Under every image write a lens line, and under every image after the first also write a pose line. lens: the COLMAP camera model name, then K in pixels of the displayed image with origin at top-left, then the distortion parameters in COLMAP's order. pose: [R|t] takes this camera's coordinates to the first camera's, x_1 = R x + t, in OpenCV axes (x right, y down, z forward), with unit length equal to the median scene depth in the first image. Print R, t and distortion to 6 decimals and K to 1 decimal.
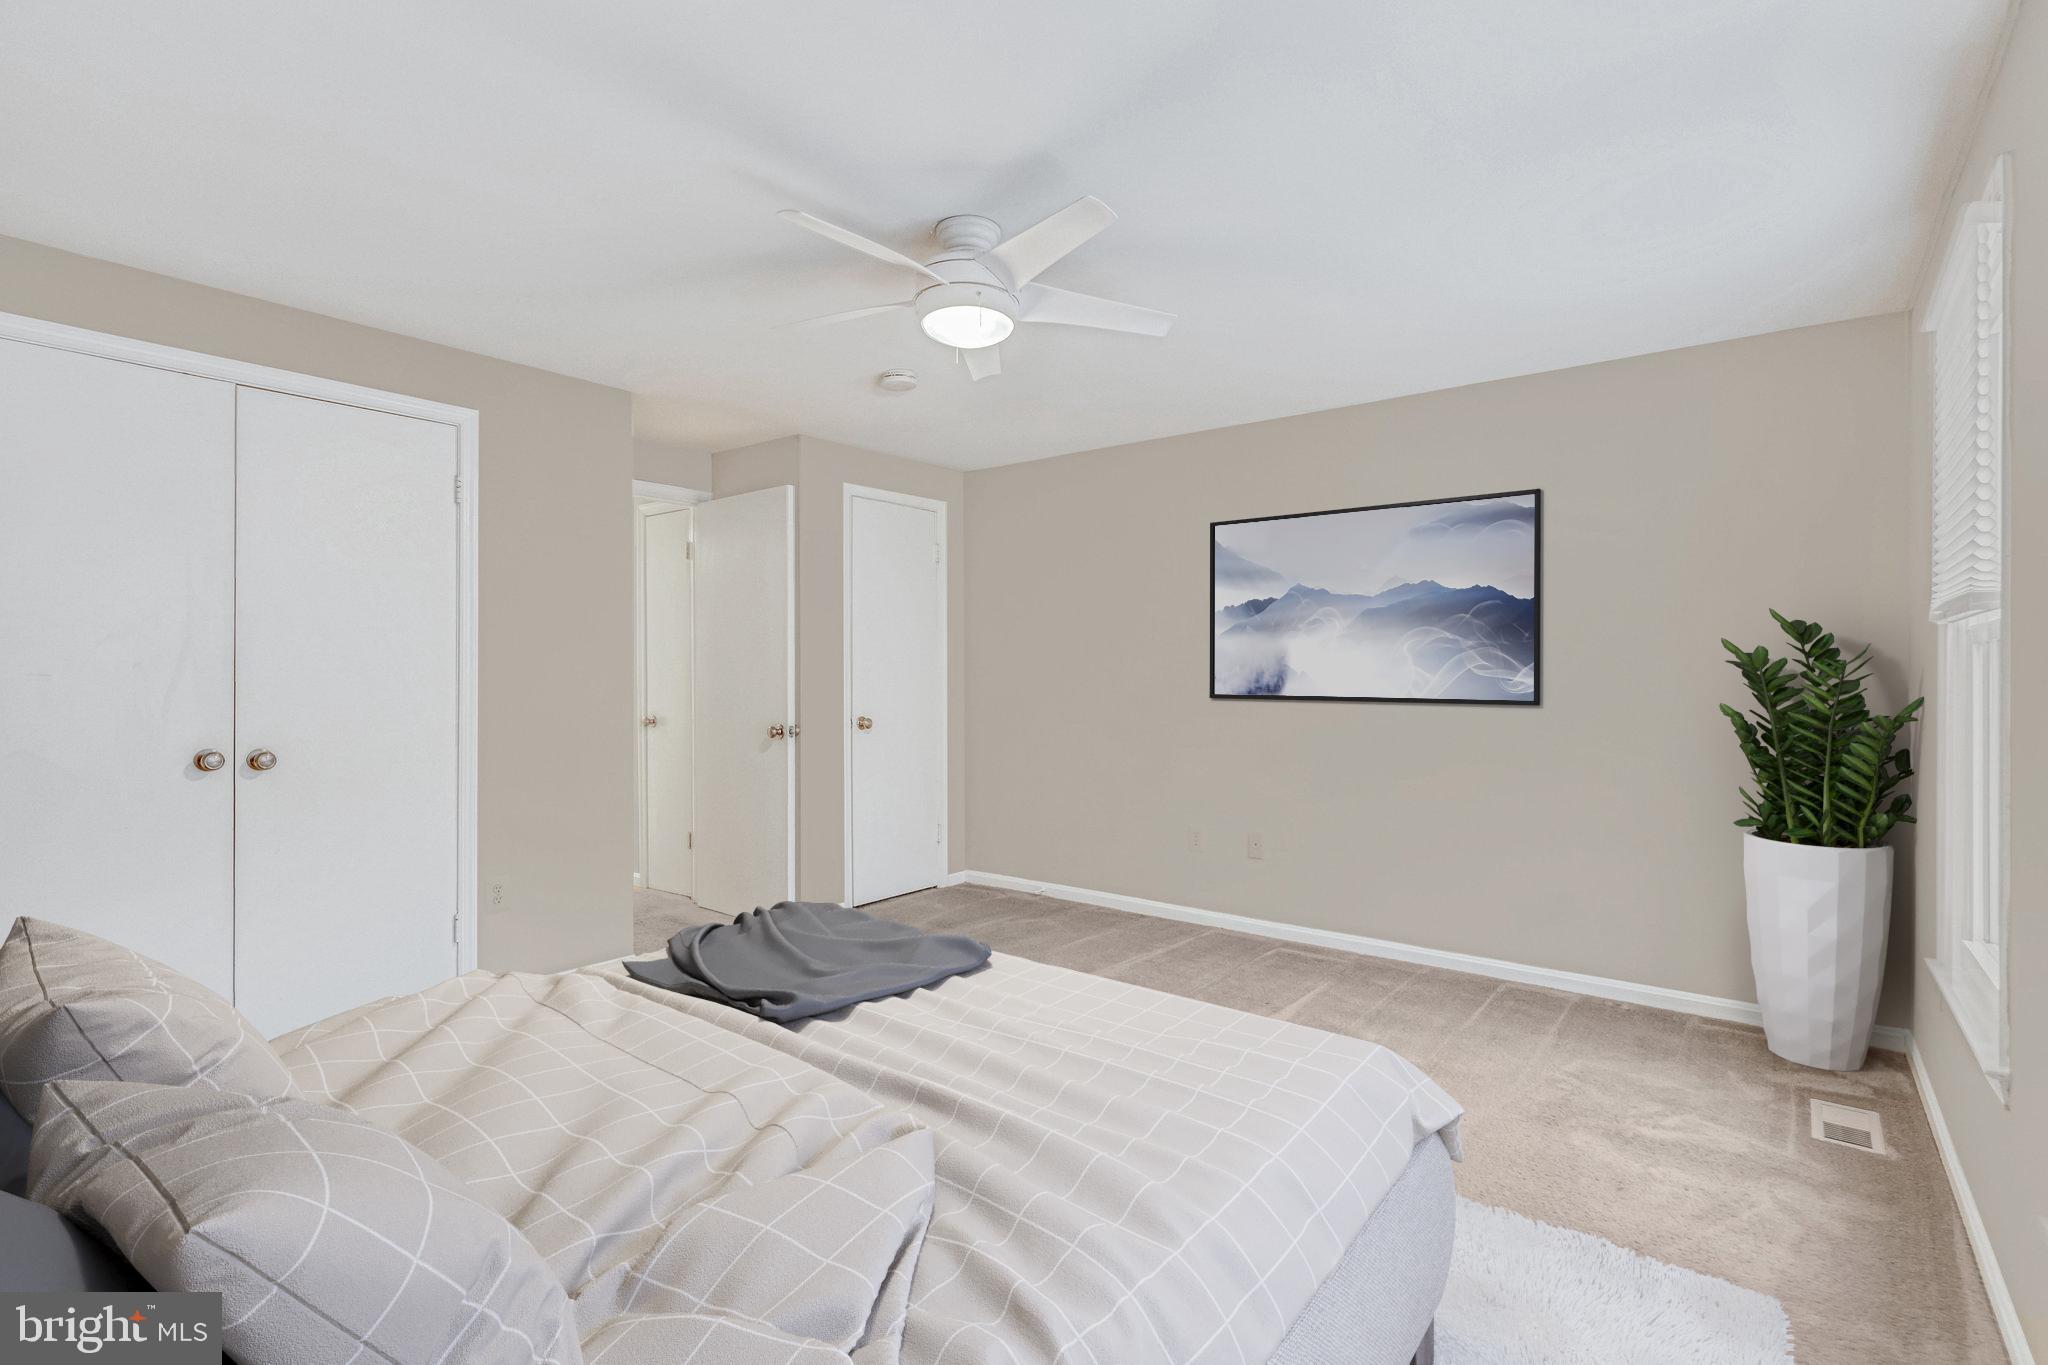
lens RADIAL K [[976.5, 0, 1023.3], [0, 976.5, 668.2], [0, 0, 1]] dist [0.004238, 0.000205]
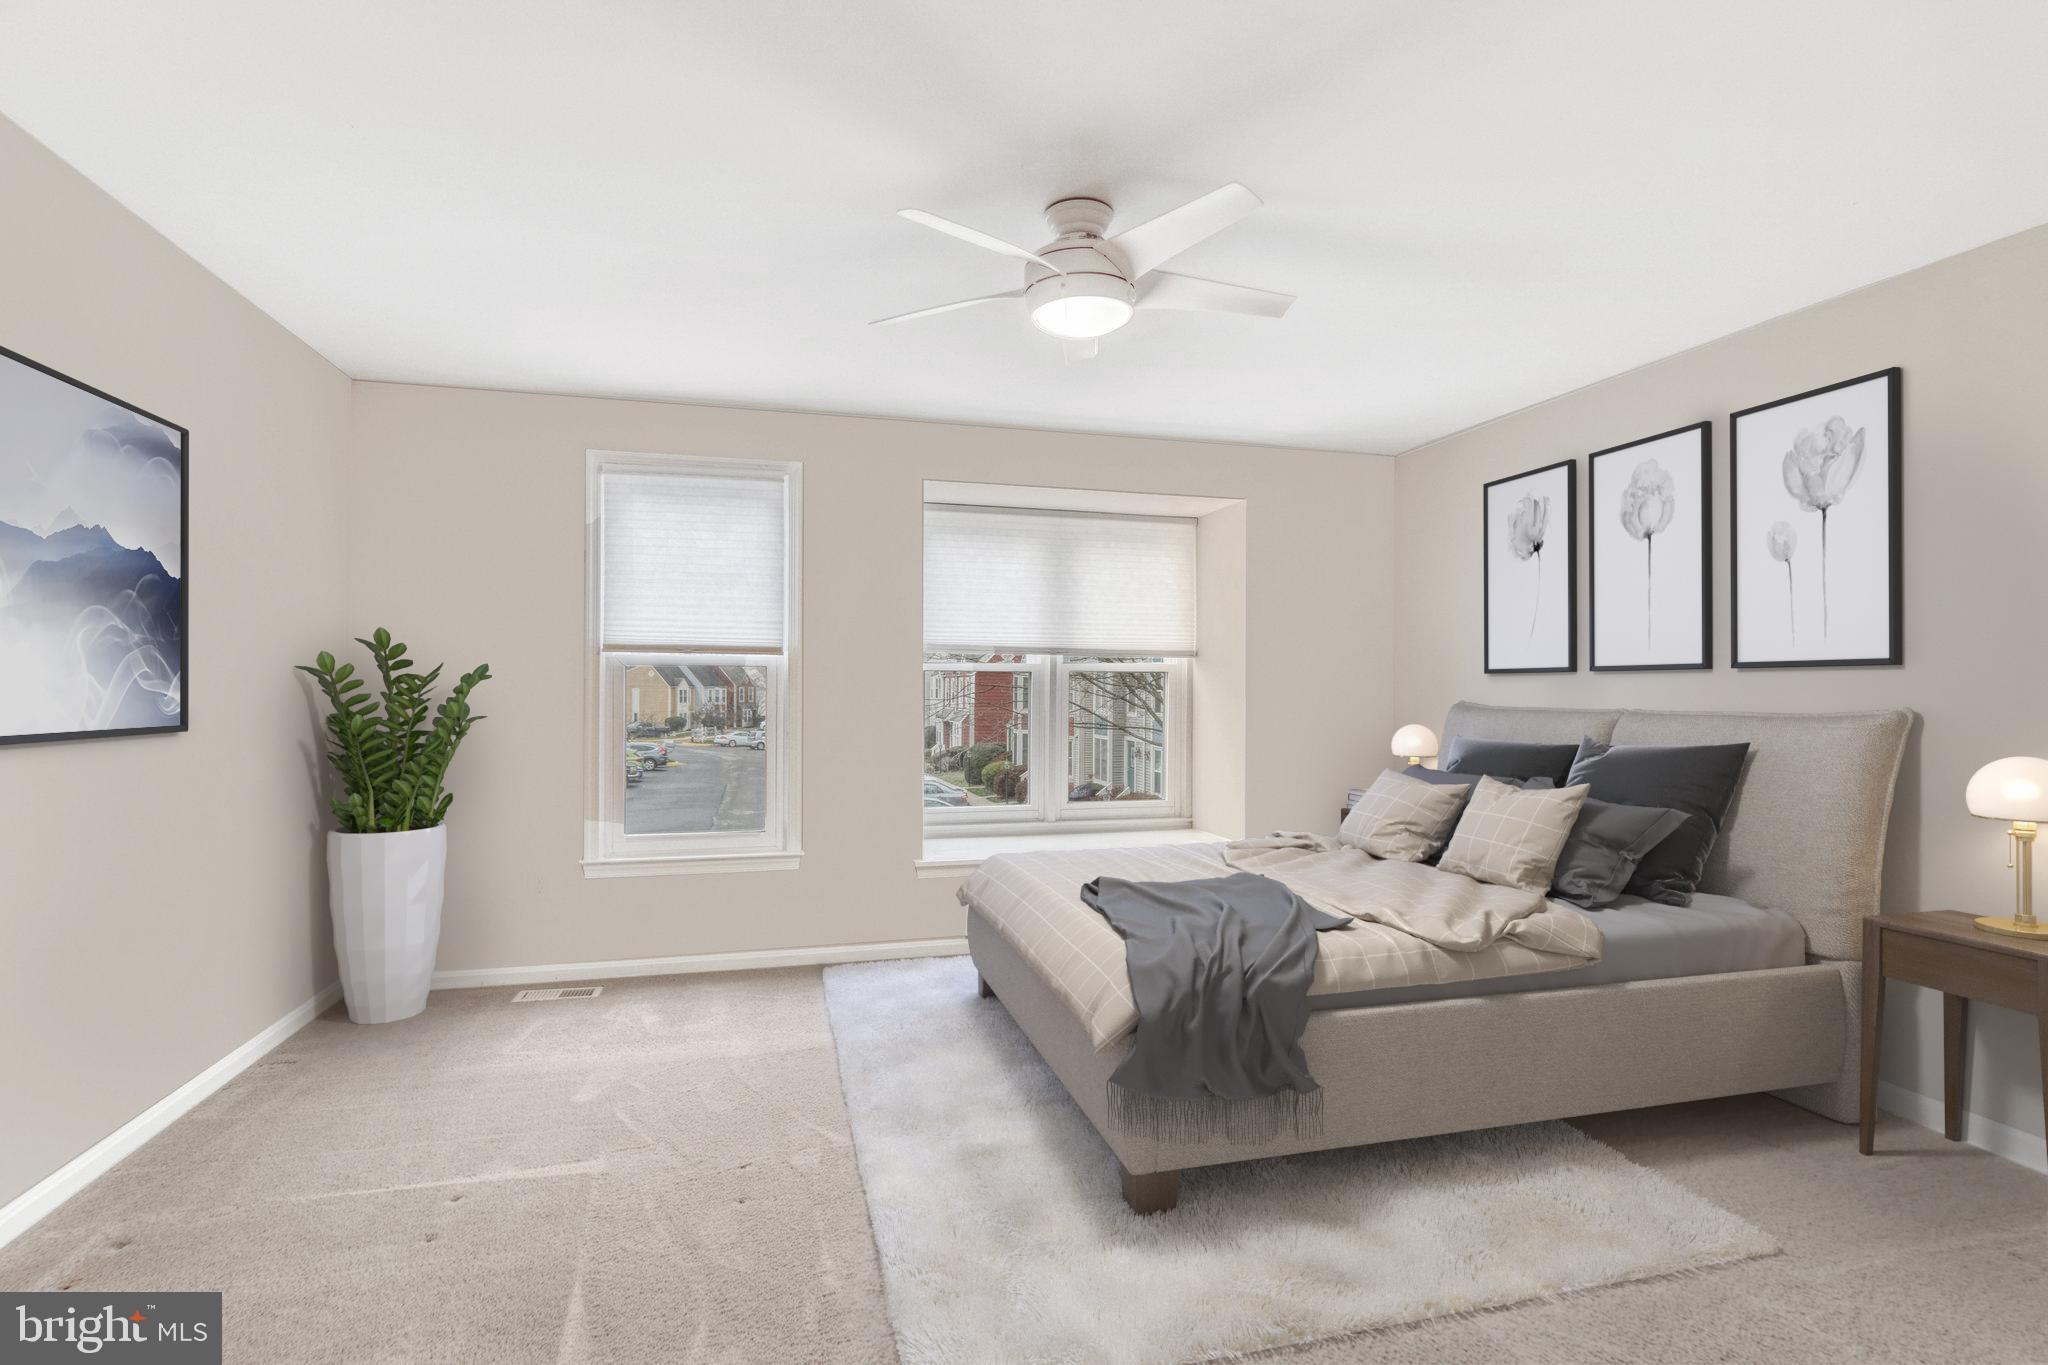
lens RADIAL K [[976.5, 0, 1028.7], [0, 976.5, 681.6], [0, 0, 1]] dist [0.004238, 0.000205]
pose [[-0.801774, -0.004316, 0.597612, -0.393082], [-0.000876, 0.999981, 0.006047, -0.001715], [-0.597627, 0.004325, -0.801763, 1.188913]]
